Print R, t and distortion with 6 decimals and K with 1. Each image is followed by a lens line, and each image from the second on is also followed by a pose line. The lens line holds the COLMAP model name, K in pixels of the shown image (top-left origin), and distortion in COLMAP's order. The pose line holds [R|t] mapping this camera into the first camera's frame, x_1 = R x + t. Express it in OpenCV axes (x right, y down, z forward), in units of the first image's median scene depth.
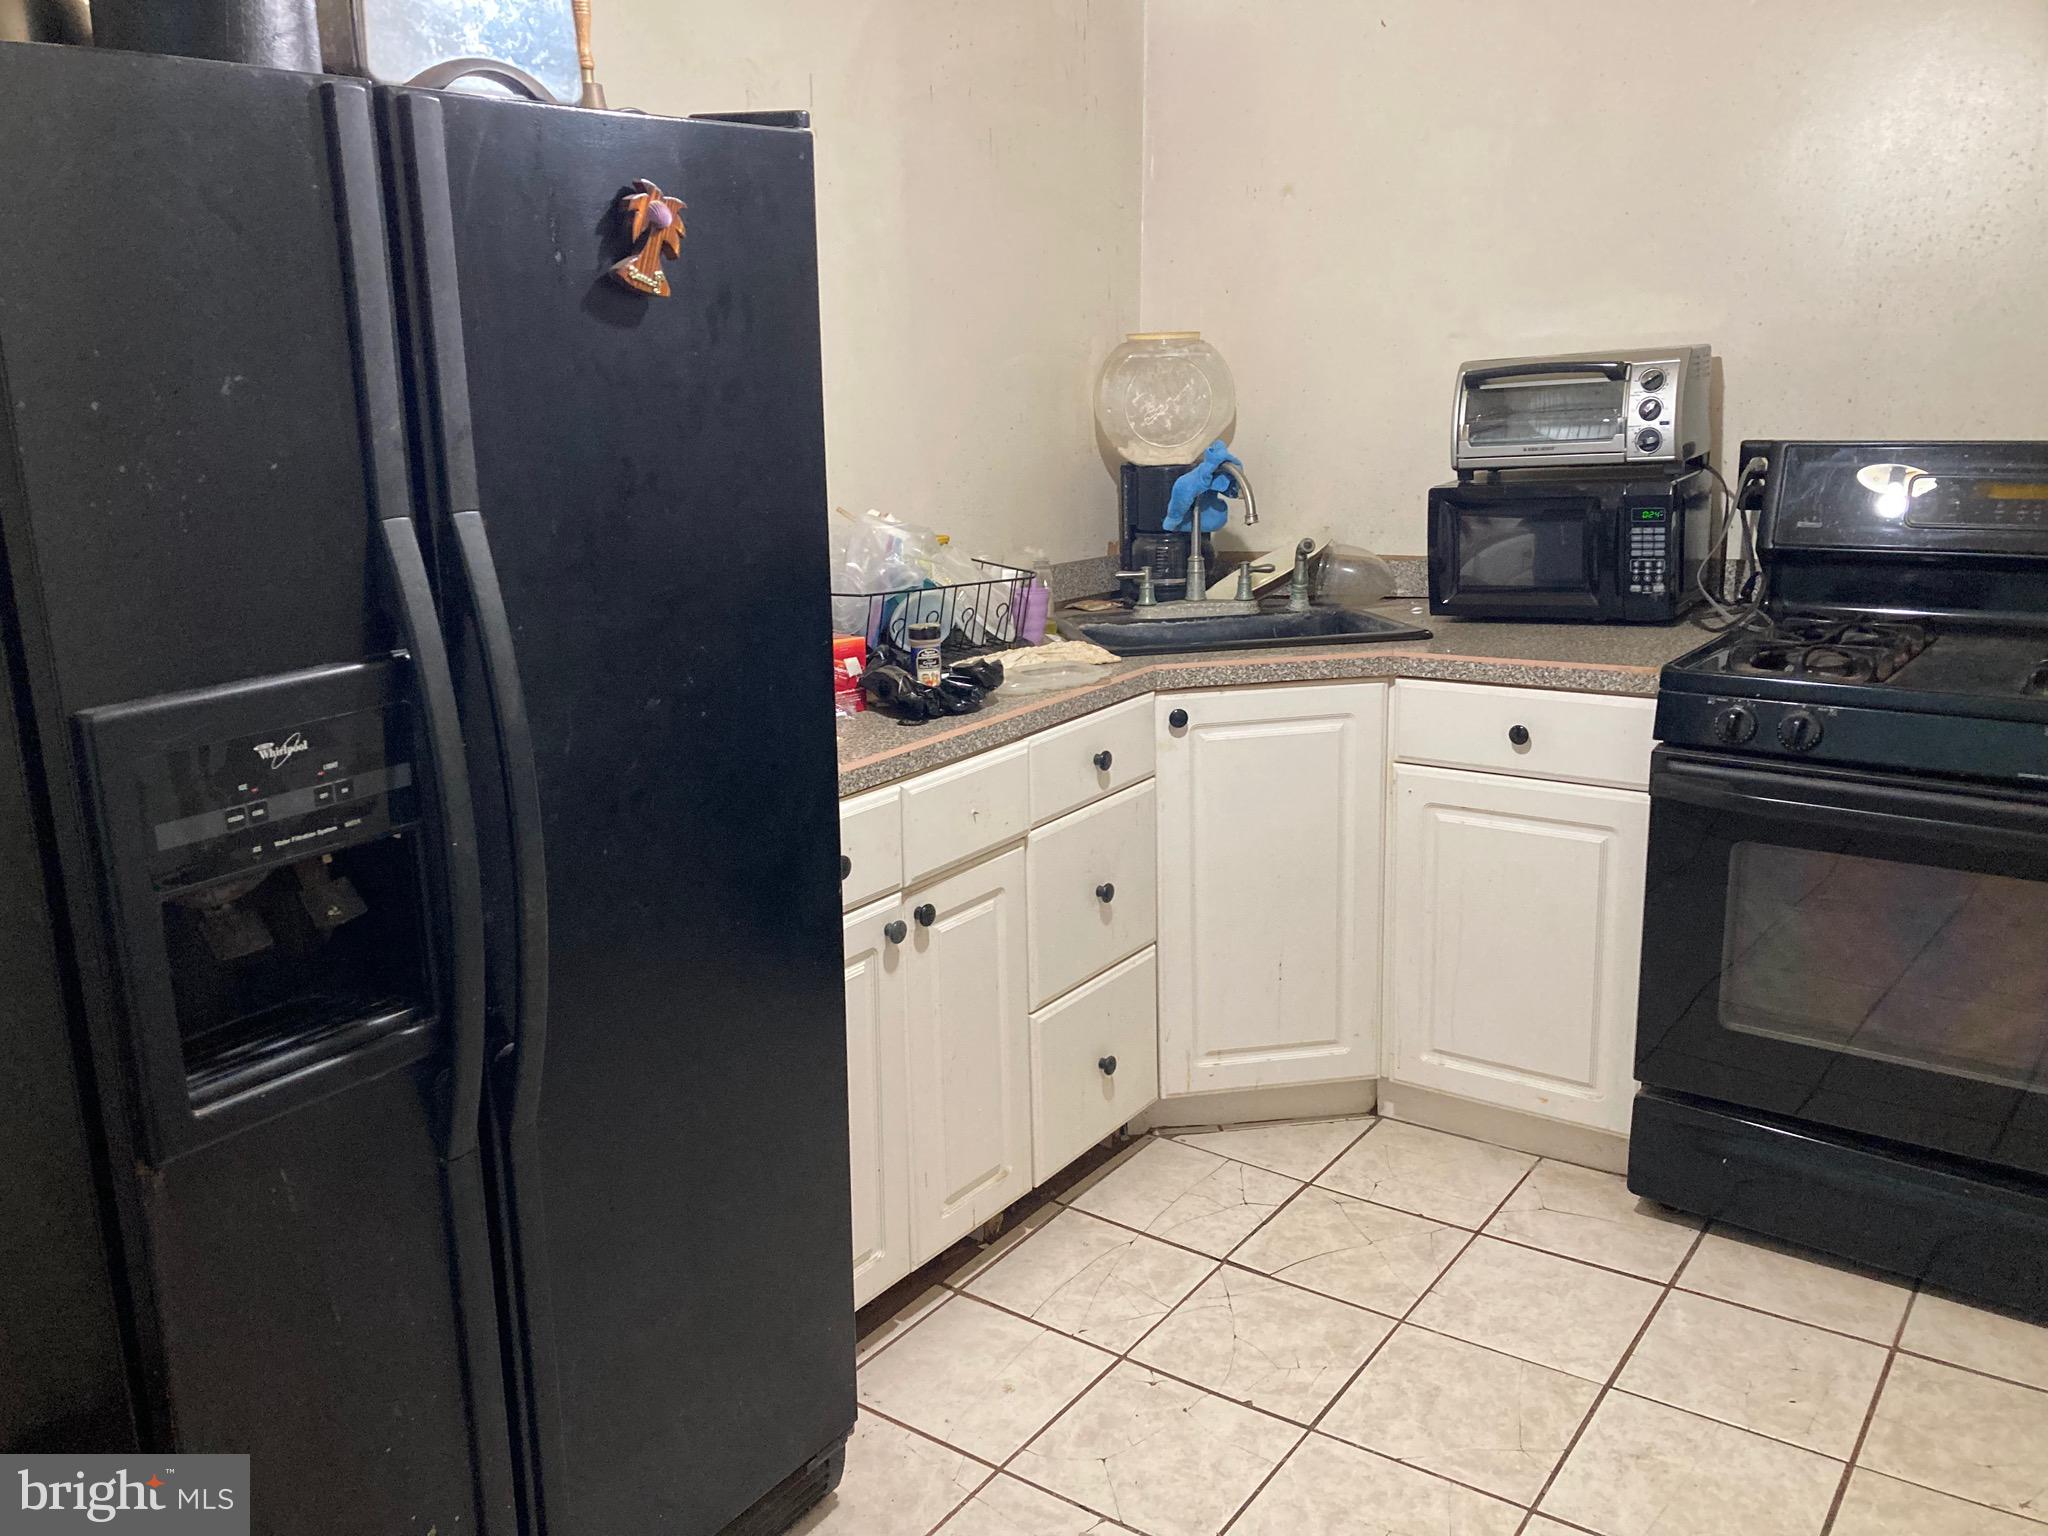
lens RADIAL K [[1685.2, 0, 1024.0], [0, 1685.2, 768.0], [0, 0, 1]] dist [0.069732, -0.066624]
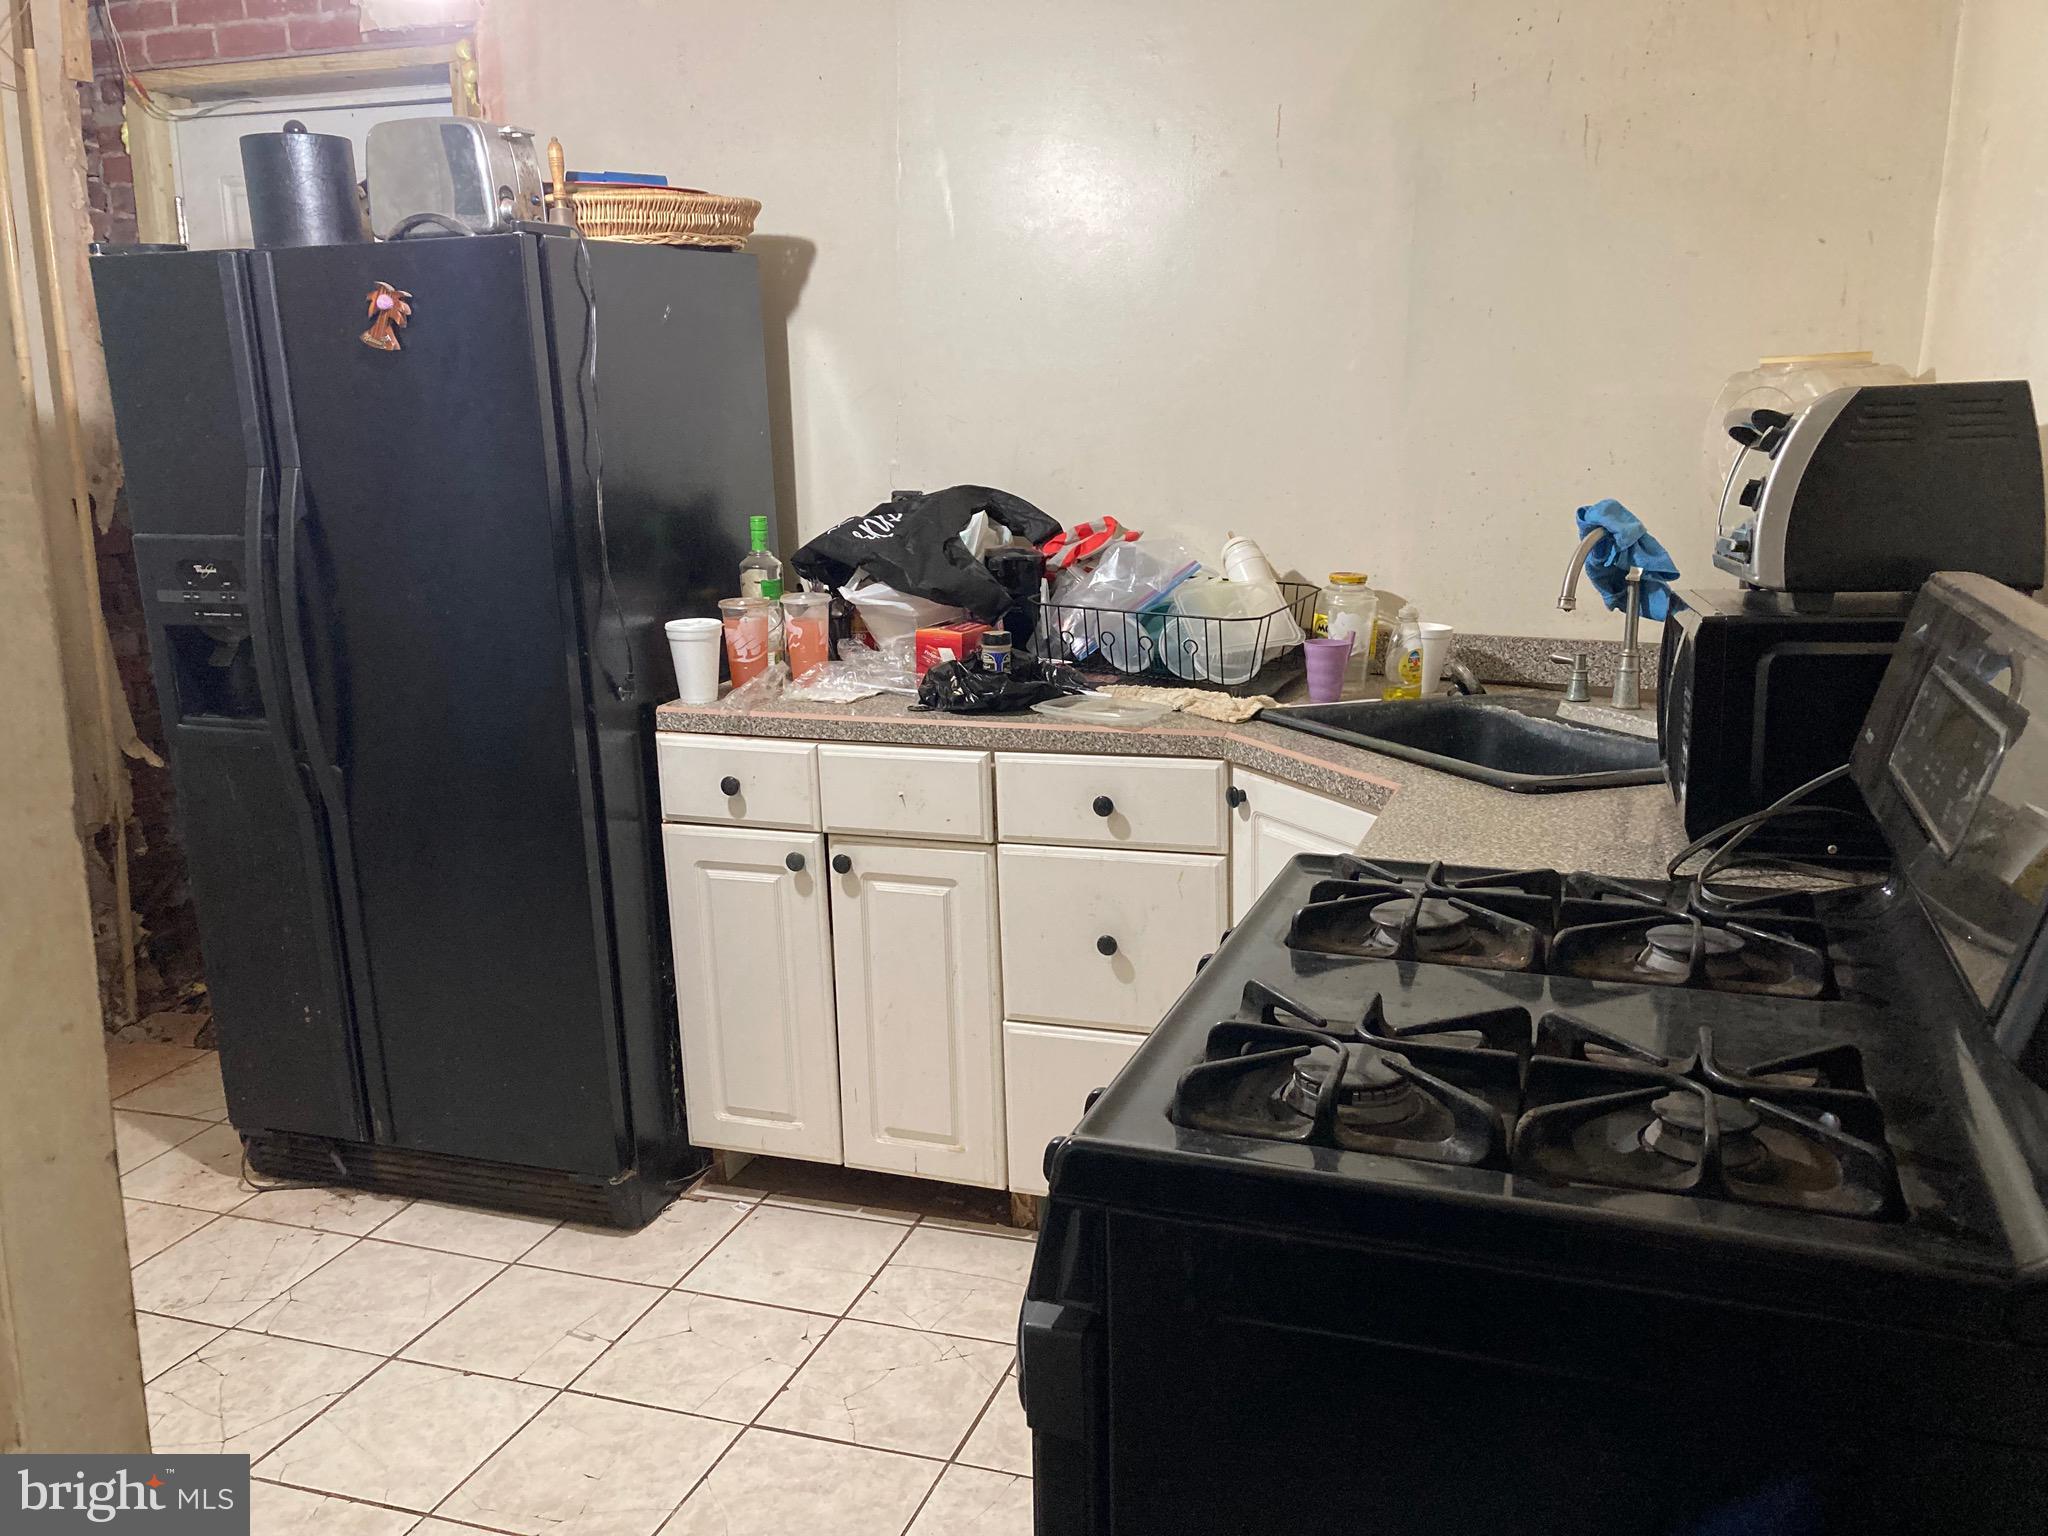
lens RADIAL K [[1685.2, 0, 1024.0], [0, 1685.2, 768.0], [0, 0, 1]] dist [0.069732, -0.066624]
pose [[0.280089, 0.218748, -0.934719, 1.077266], [-0.226188, 0.961316, 0.157195, -0.192872], [0.932946, 0.167394, 0.318733, 0.747631]]
